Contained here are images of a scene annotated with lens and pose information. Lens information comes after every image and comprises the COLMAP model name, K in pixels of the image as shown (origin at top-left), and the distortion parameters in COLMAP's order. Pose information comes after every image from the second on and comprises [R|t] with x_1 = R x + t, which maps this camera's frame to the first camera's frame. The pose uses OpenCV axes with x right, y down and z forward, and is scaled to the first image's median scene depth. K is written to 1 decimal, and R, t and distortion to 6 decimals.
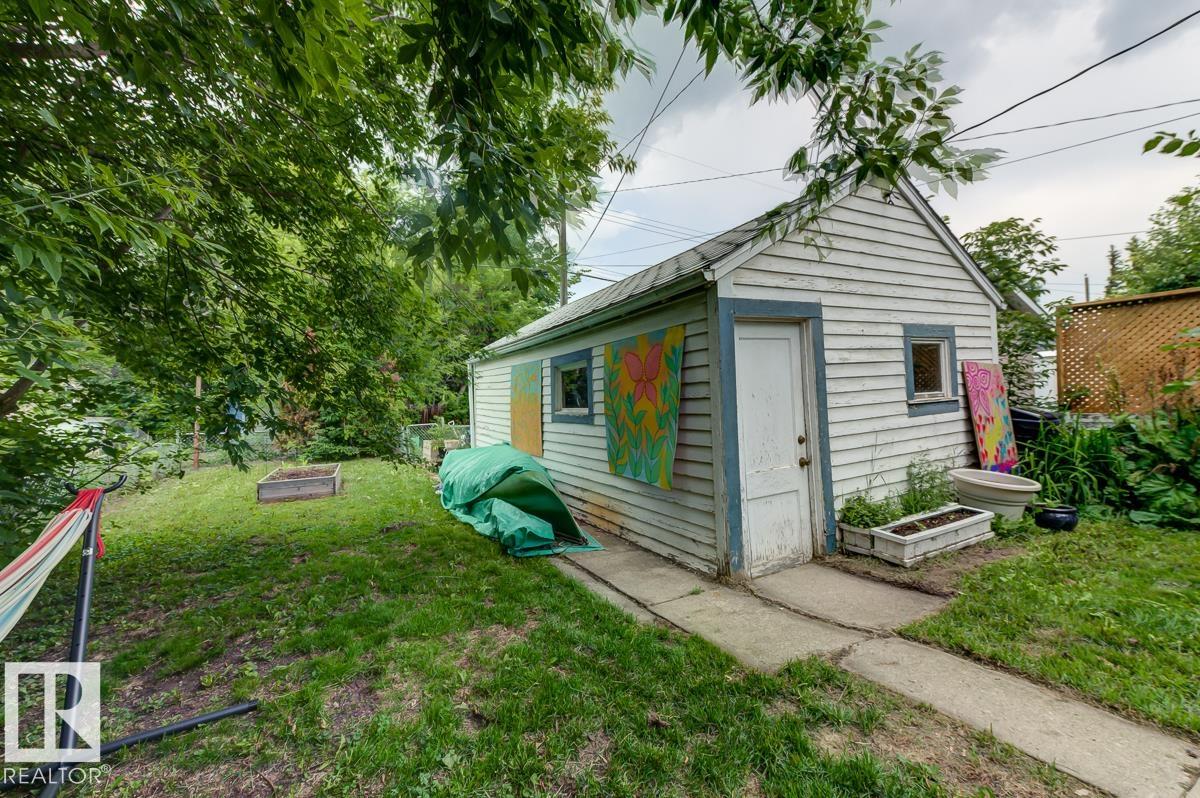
lens RADIAL K [[494.4, 0, 606.2], [0, 494.4, 394.2], [0, 0, 1]] dist [0.023127, -0.003117]
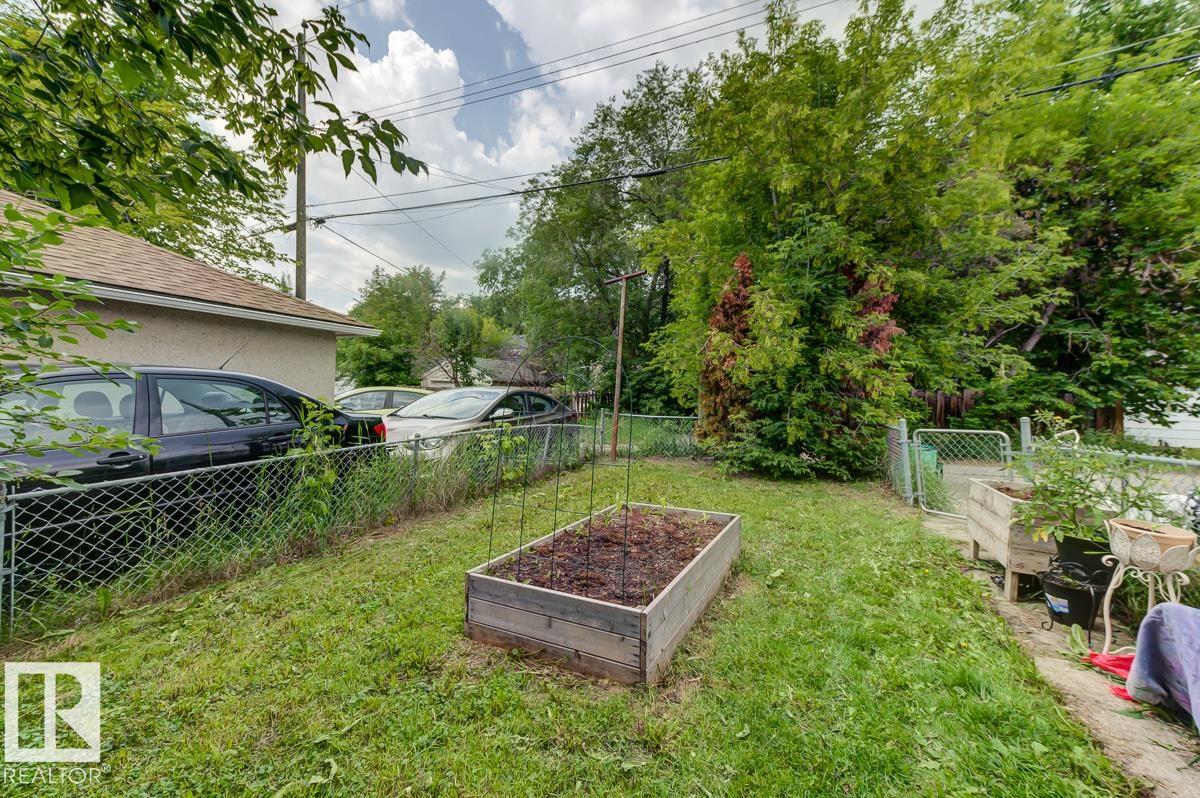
lens RADIAL K [[494.4, 0, 603.7], [0, 494.4, 402.3], [0, 0, 1]] dist [0.023127, -0.003117]
pose [[0.608578, 0.033057, -0.792805, -0.216222], [-0.007813, 0.999333, 0.035671, 0.027401], [0.793455, -0.015515, 0.608431, 0.503115]]
